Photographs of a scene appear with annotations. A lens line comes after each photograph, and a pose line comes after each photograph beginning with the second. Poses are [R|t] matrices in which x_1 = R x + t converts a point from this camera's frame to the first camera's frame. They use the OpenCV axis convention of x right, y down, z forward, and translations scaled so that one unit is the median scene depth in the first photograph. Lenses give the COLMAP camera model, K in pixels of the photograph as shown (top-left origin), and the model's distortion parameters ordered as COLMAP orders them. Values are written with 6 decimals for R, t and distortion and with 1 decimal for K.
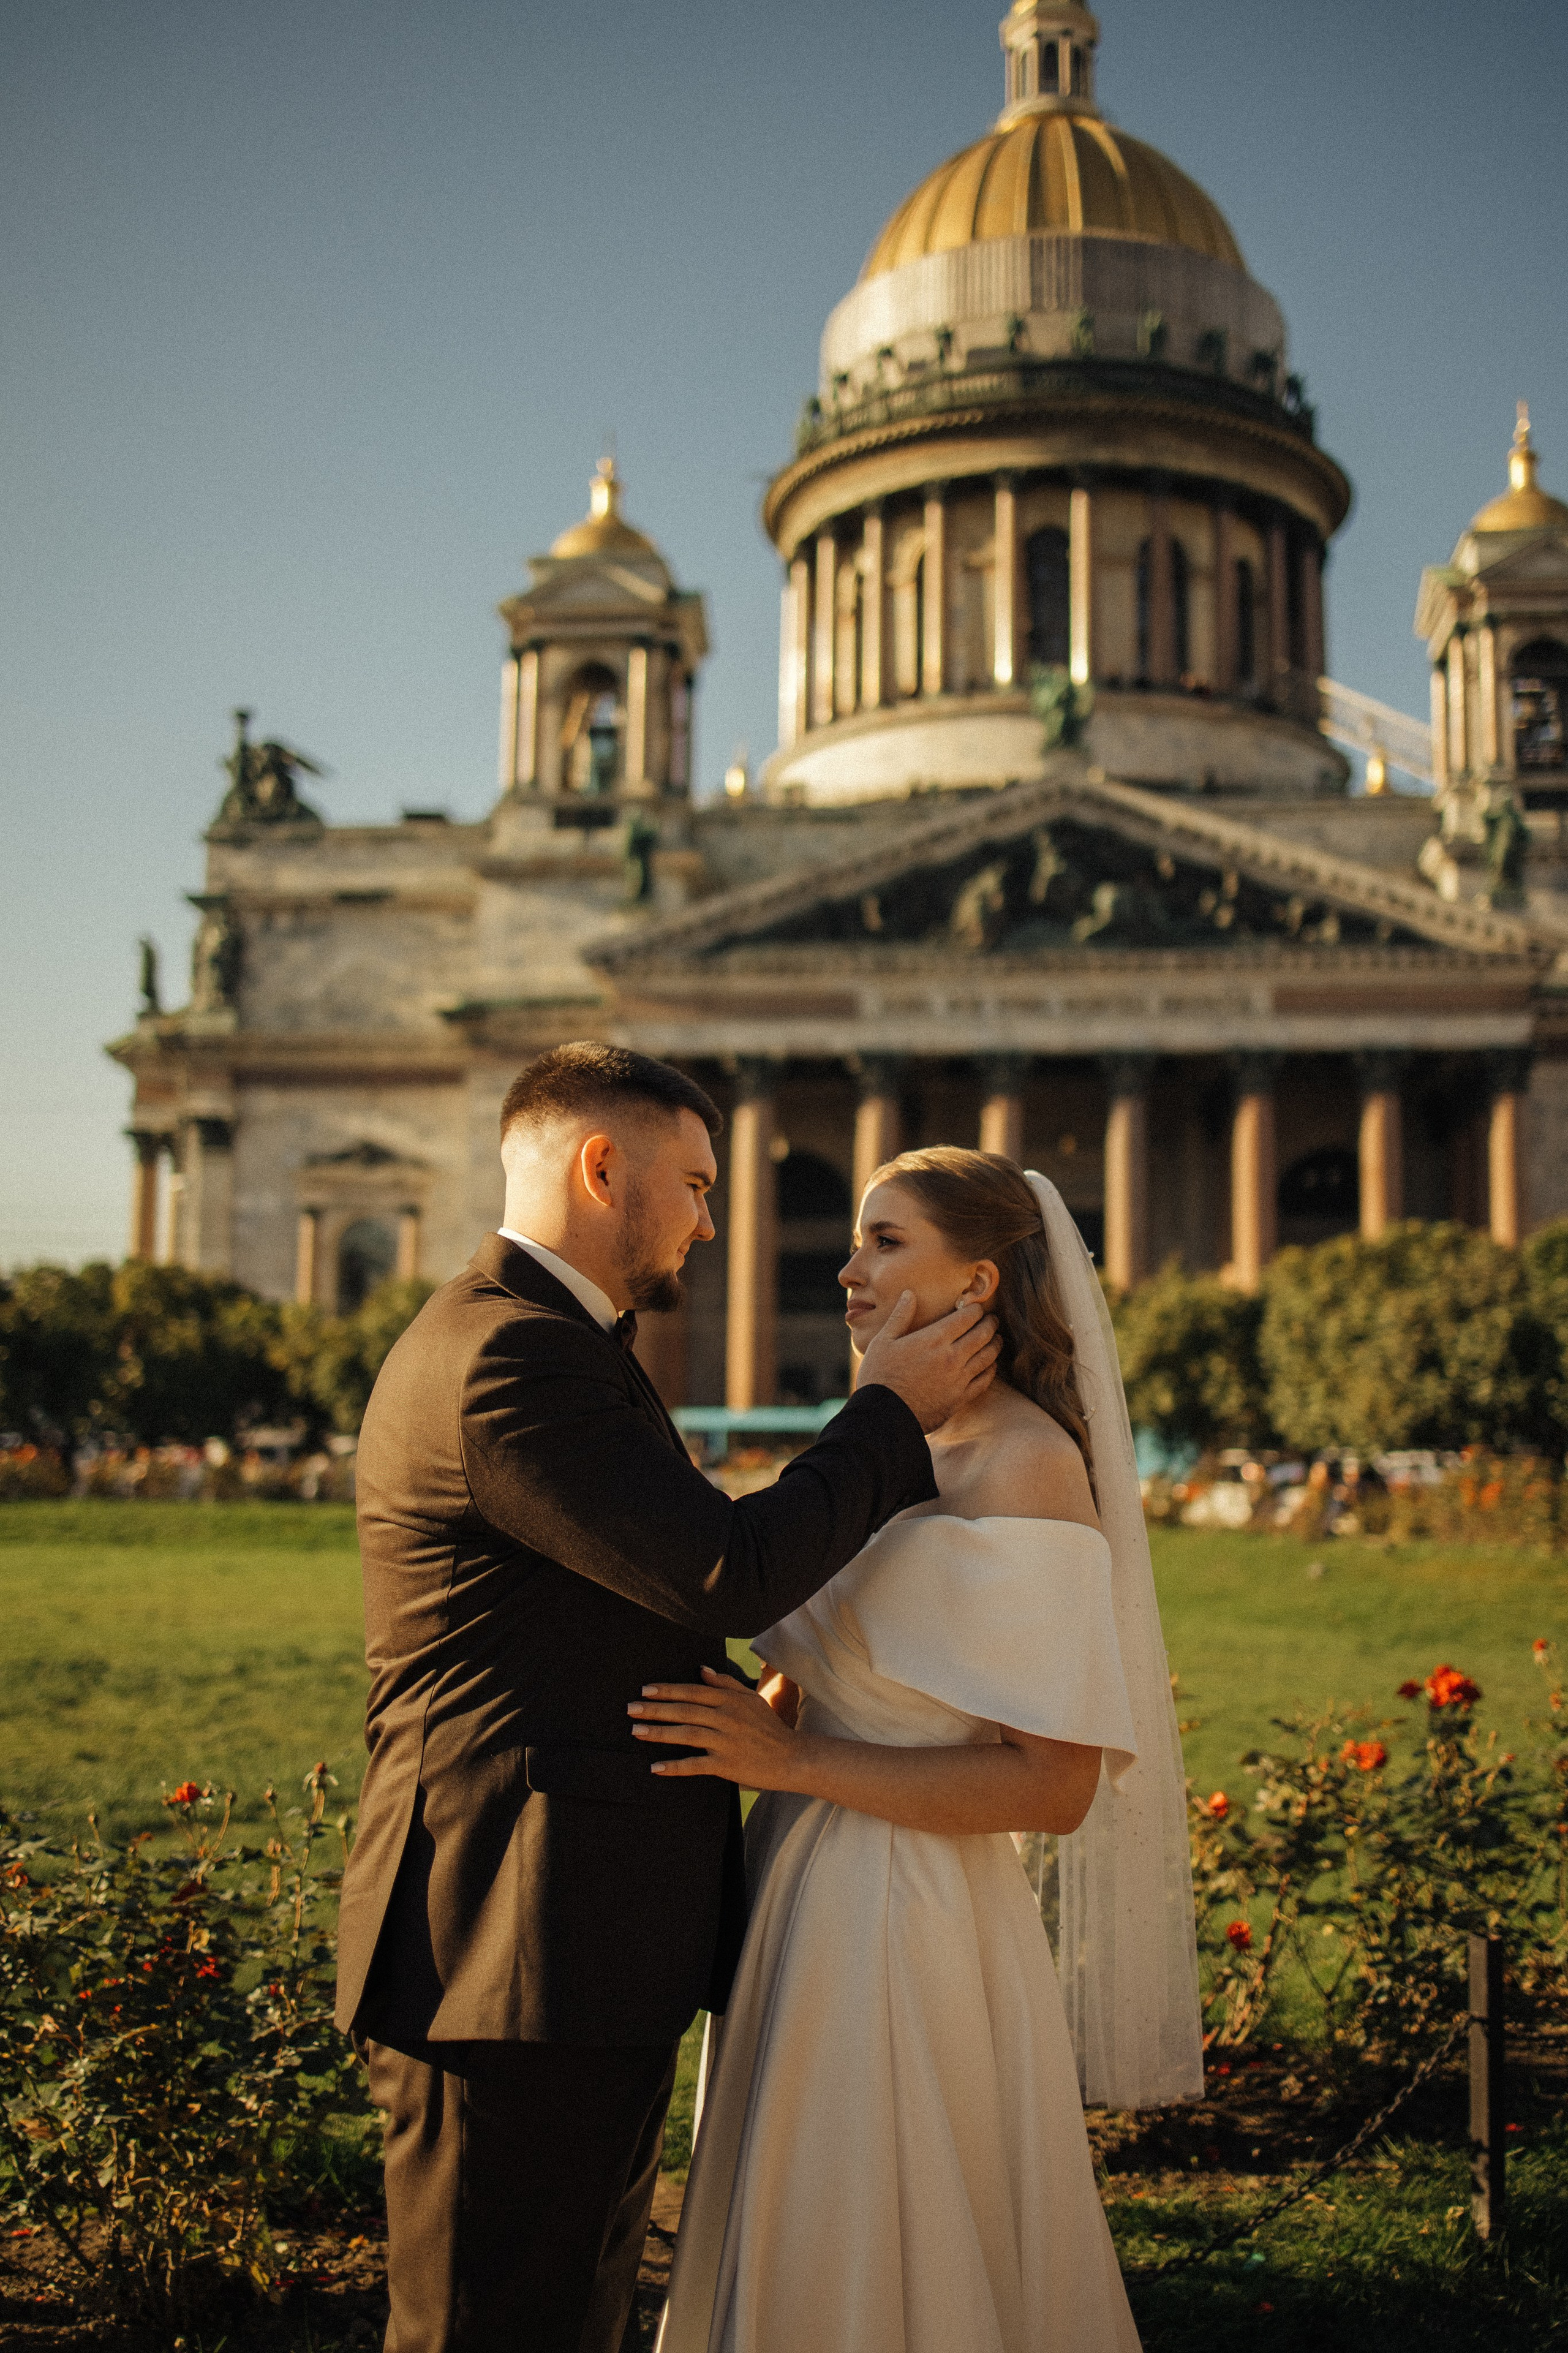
lens RADIAL K [[2489.5, 0, 784.0], [0, 2489.5, 1176.5], [0, 0, 1]] dist [-0.017521, 0.000915]
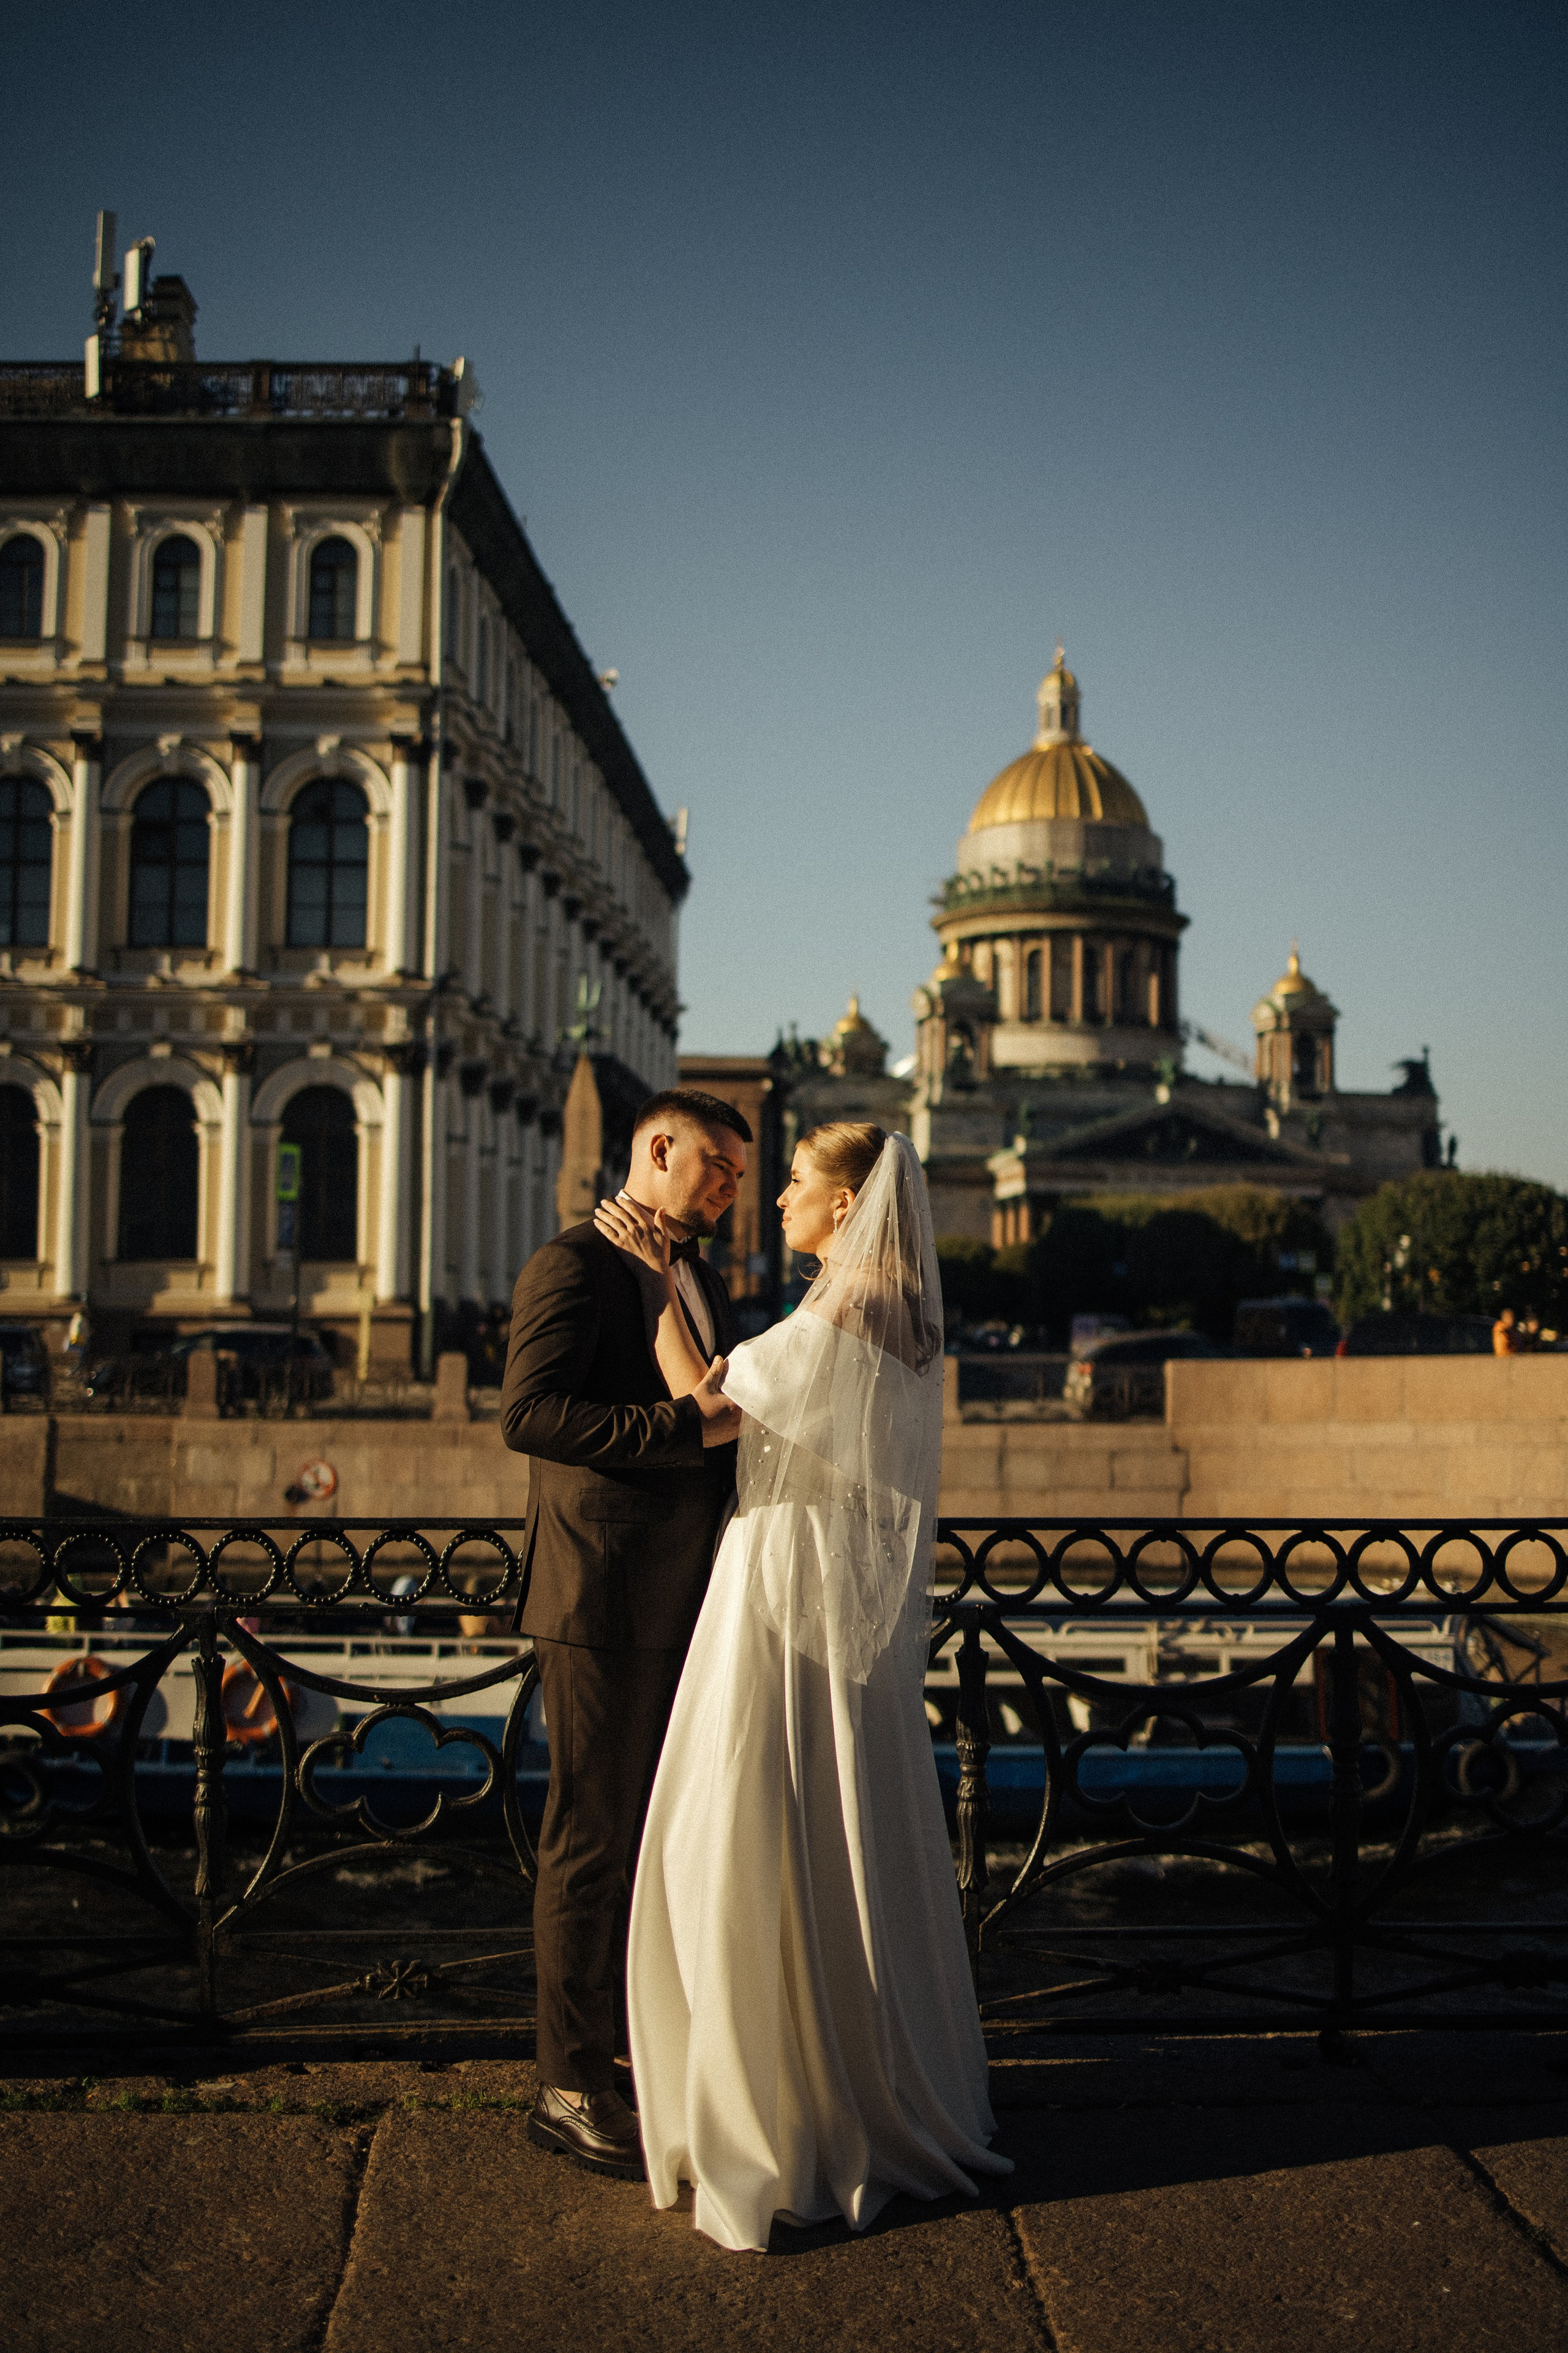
lens RADIAL K [[2508.8, 0, 802.5], [0, 2508.8, 1177.8], [0, 0, 1]] dist [-0.037373, -0.013009]
pose [[0.948894, 0.014734, 0.315251, -0.946966], [-0.034080, 0.997852, 0.055942, -0.171597], [-0.313750, -0.063827, 0.947358, -1.261912]]
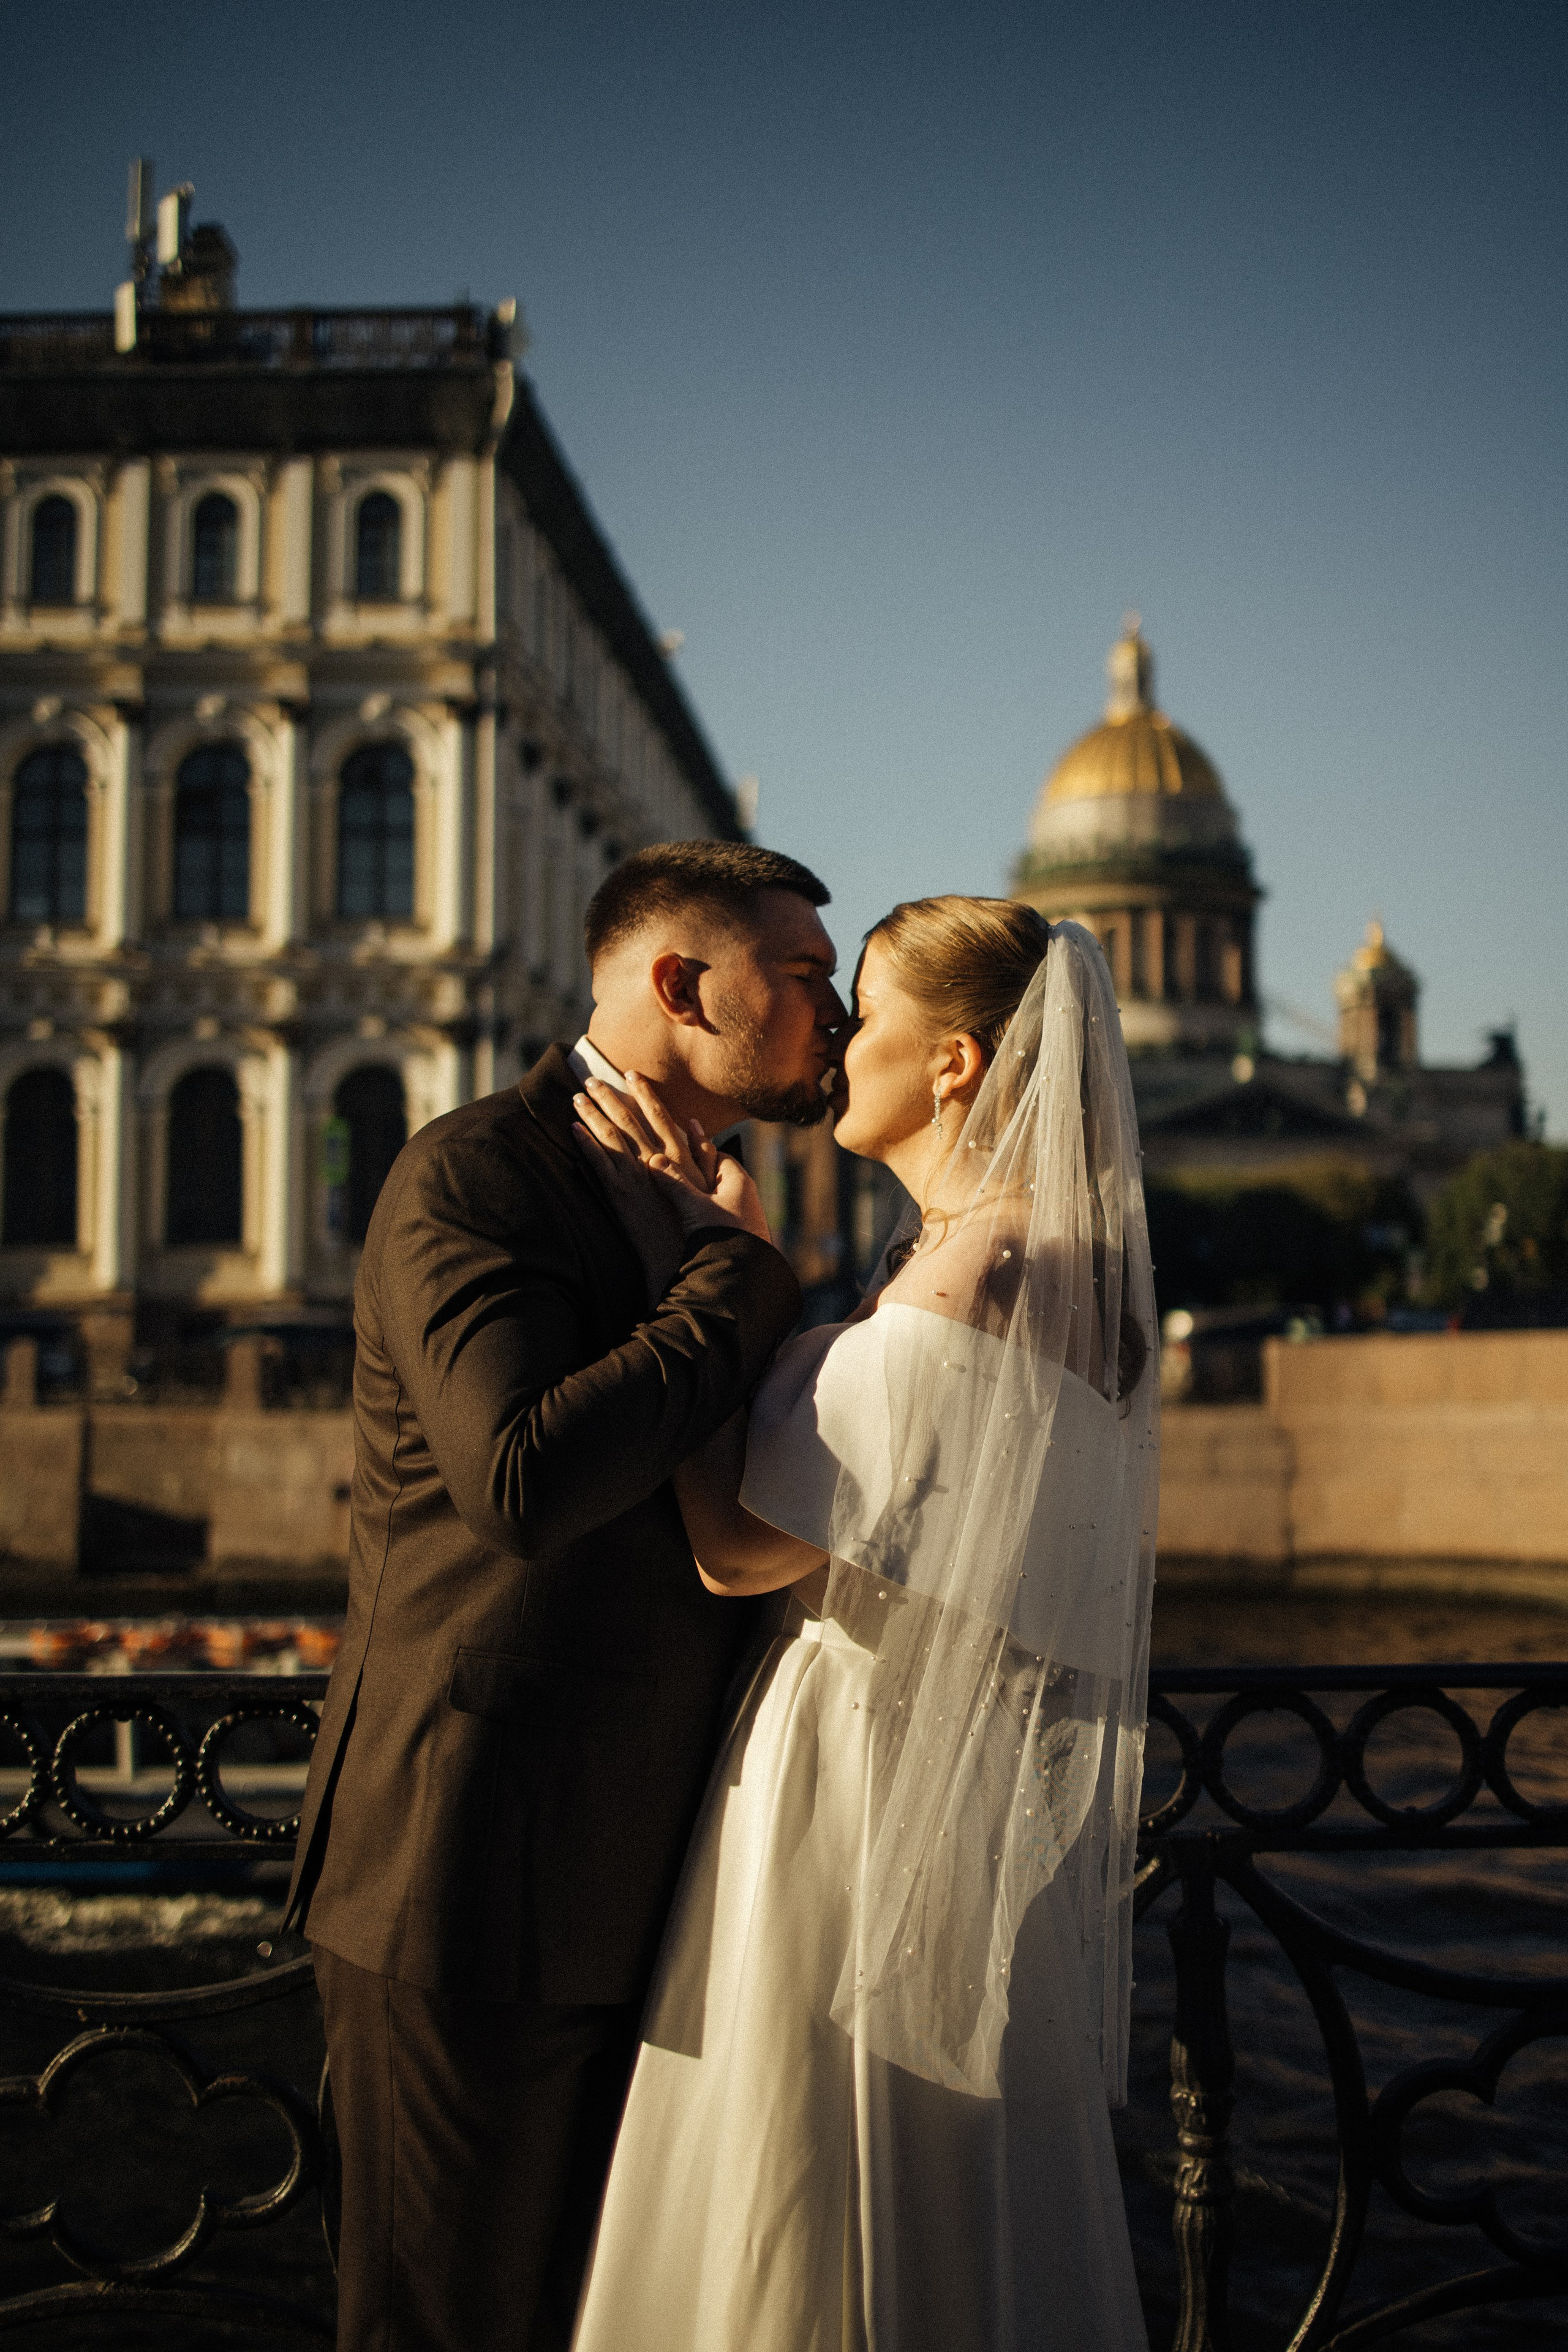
lens RADIAL K [[2507.9, 0, 802.5], [0, 2507.9, 1177.3], [0, 0, 1]] dist [-0.037373, -0.013009]
pose [[0.958002, 0.001750, 0.286758, -0.936039], [-0.020807, 0.997770, 0.063422, -0.167681], [-0.286007, -0.066725, 0.955901, -1.229638]]
